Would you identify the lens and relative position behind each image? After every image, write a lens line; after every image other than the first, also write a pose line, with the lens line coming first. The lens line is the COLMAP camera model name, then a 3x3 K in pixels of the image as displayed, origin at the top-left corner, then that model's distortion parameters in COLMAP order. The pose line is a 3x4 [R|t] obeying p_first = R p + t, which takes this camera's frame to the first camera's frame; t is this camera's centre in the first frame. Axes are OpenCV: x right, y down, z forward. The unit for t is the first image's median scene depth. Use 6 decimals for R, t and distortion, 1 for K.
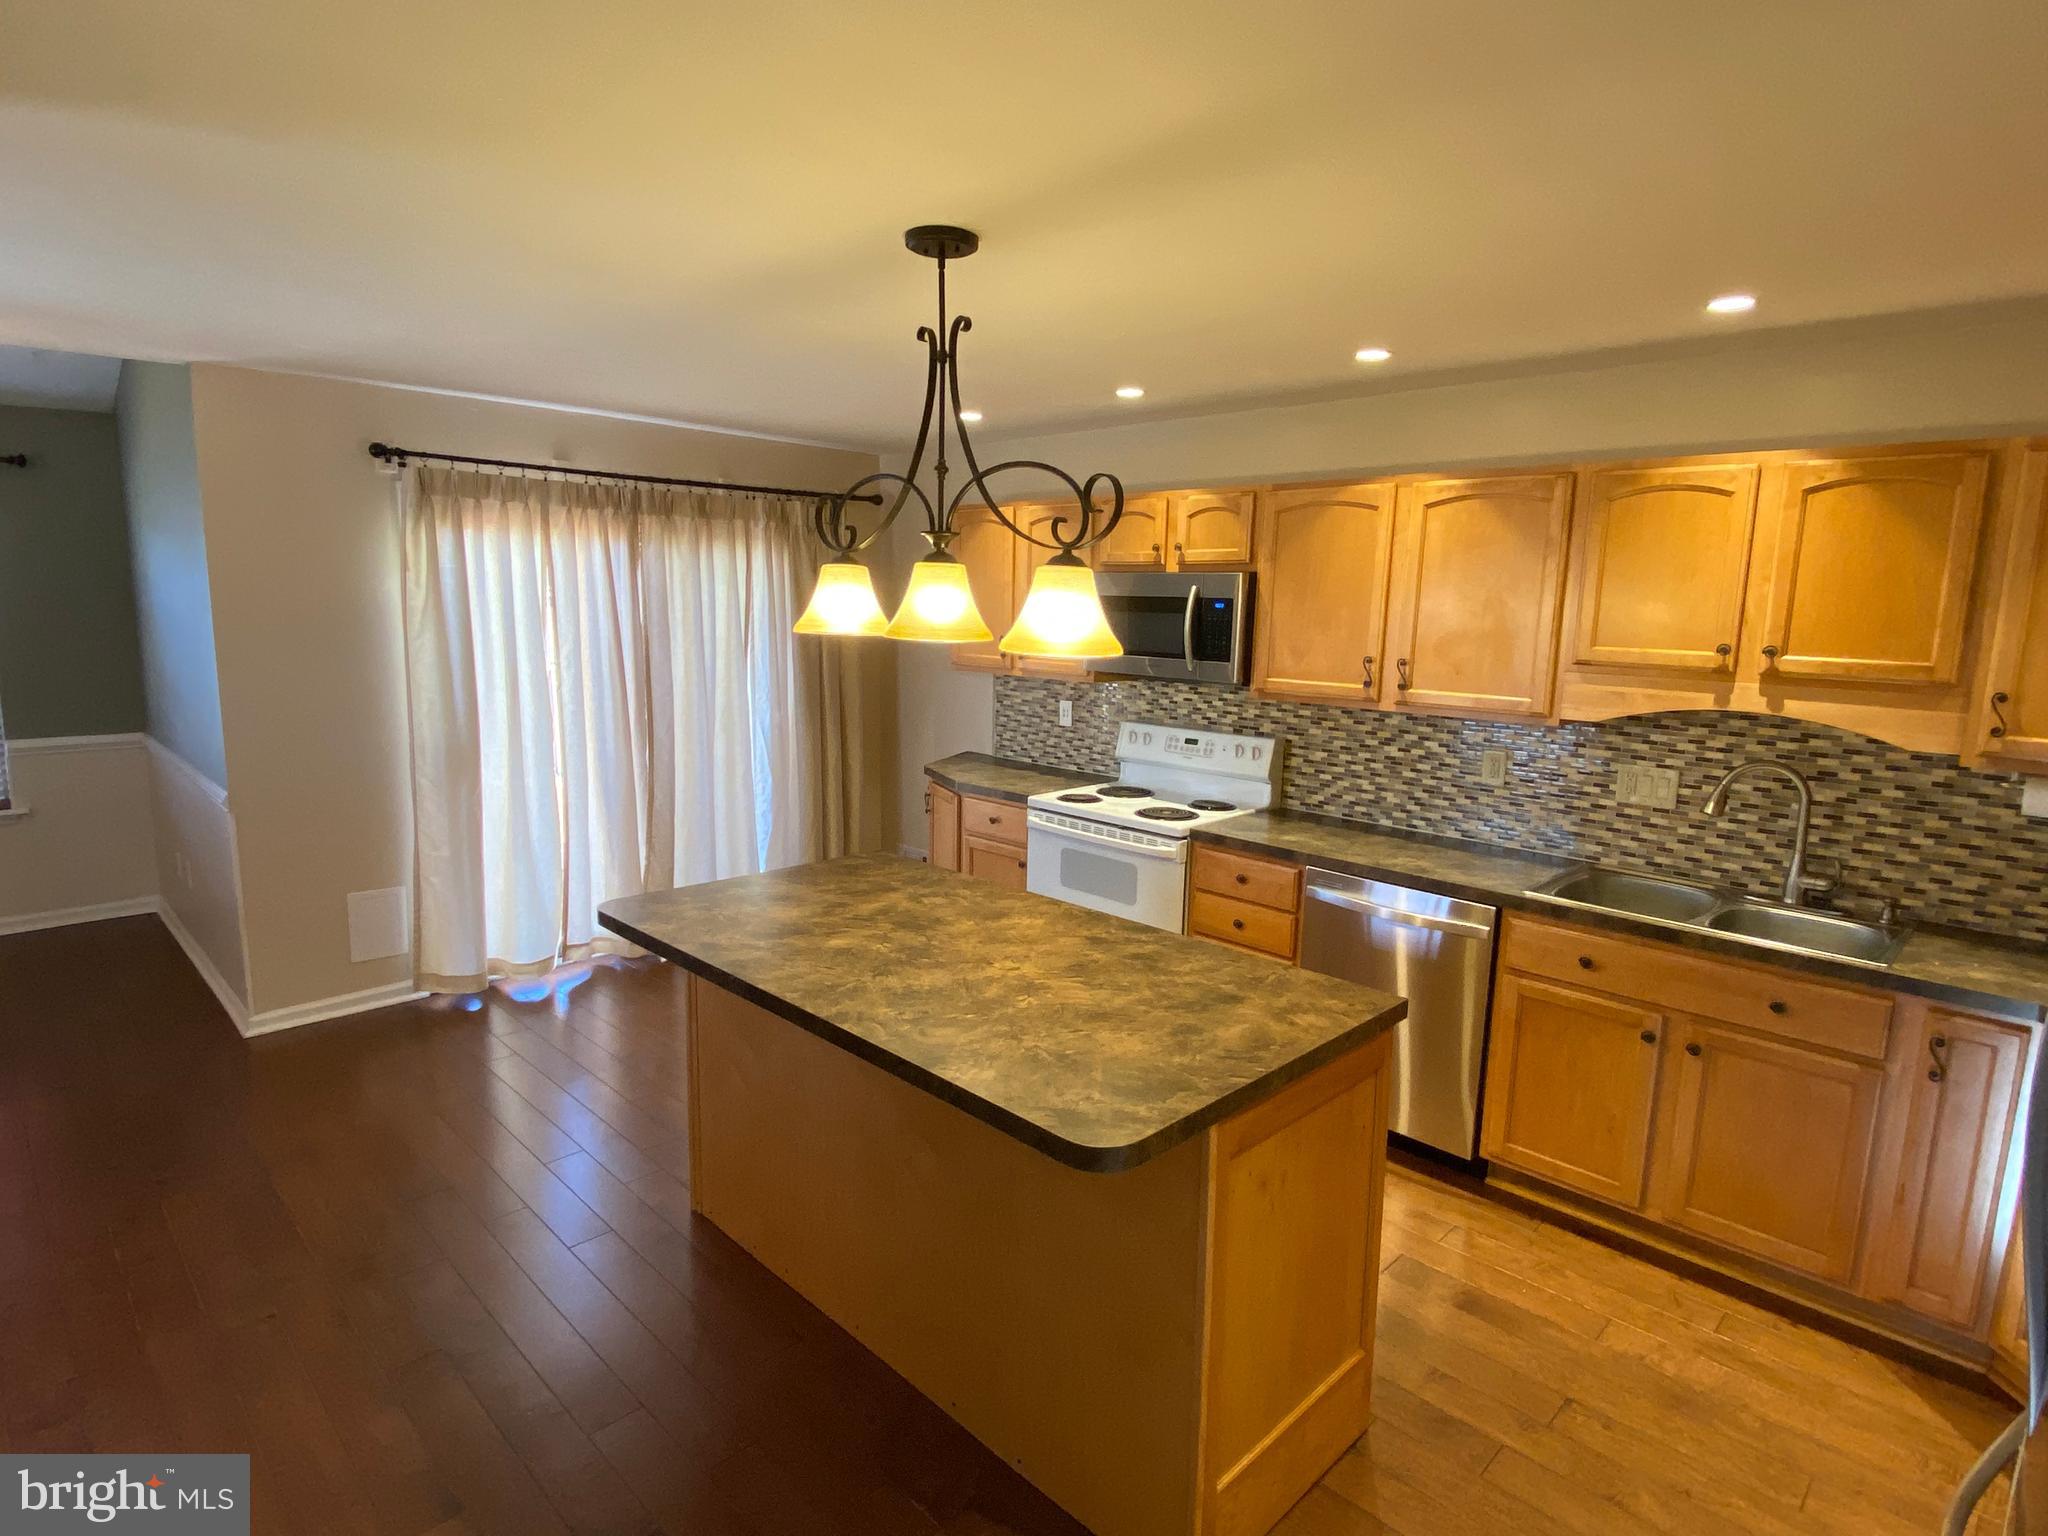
lens RADIAL K [[1094.0, 0, 1016.5], [0, 1094.0, 769.7], [0, 0, 1]] dist [0.023365, -0.002412]
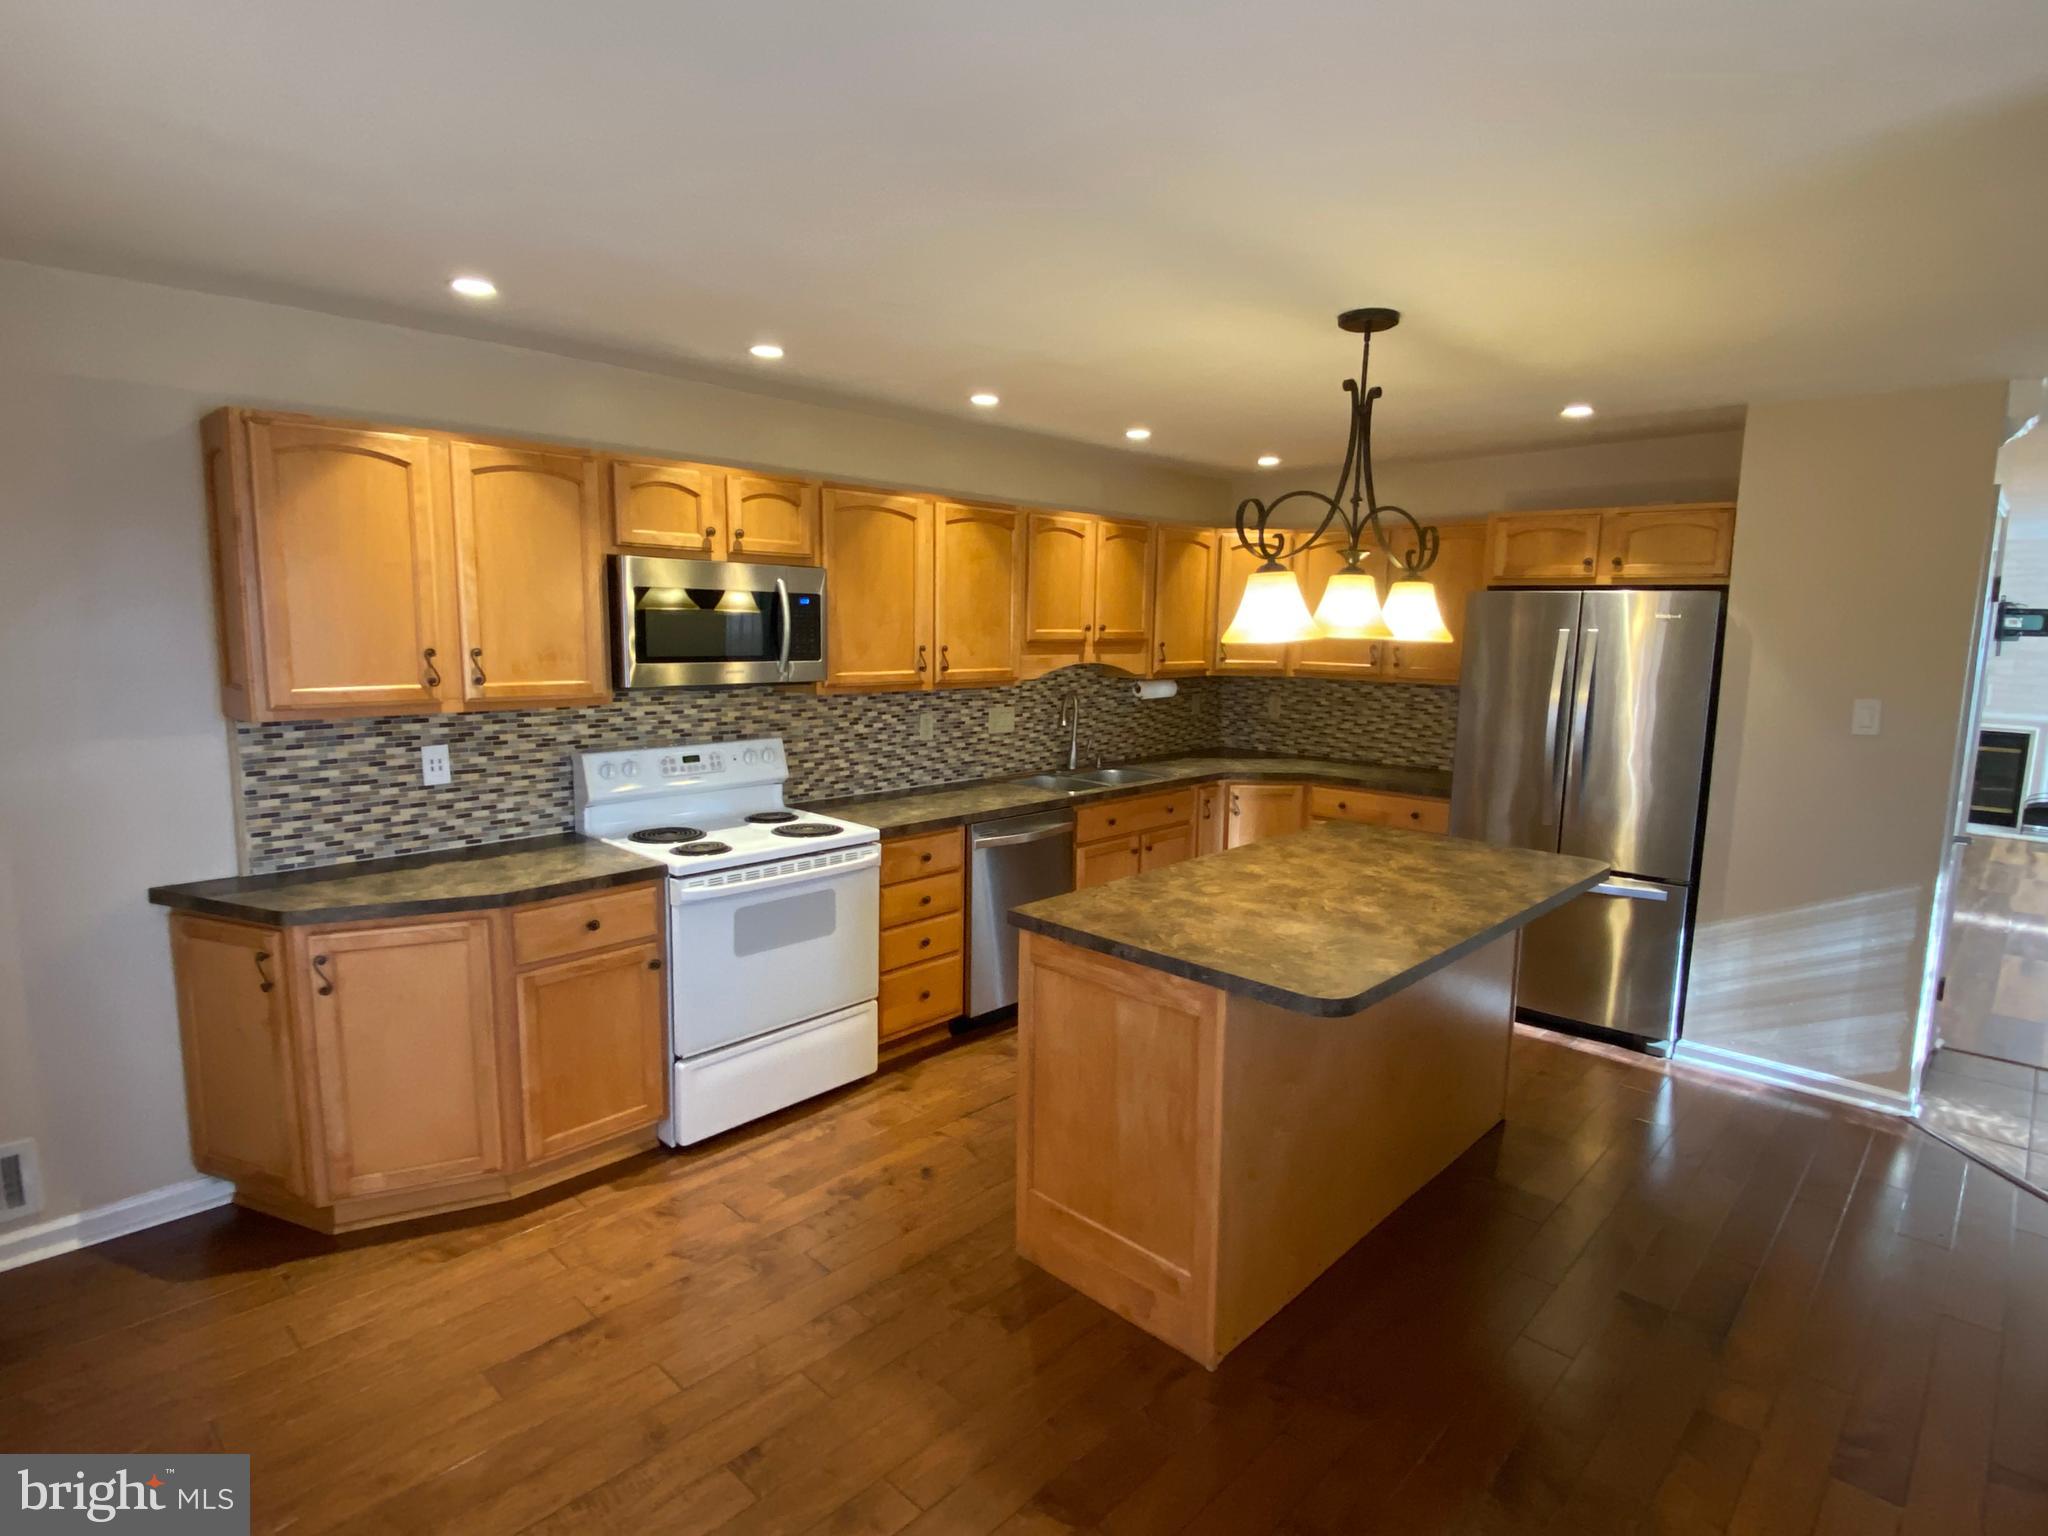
lens RADIAL K [[1094.0, 0, 1019.6], [0, 1094.0, 763.8], [0, 0, 1]] dist [0.023365, -0.002412]
pose [[-0.058432, -0.154156, 0.986317, -0.798548], [0.137380, 0.977363, 0.160896, -0.142104], [-0.988793, 0.144902, -0.035931, 0.887335]]
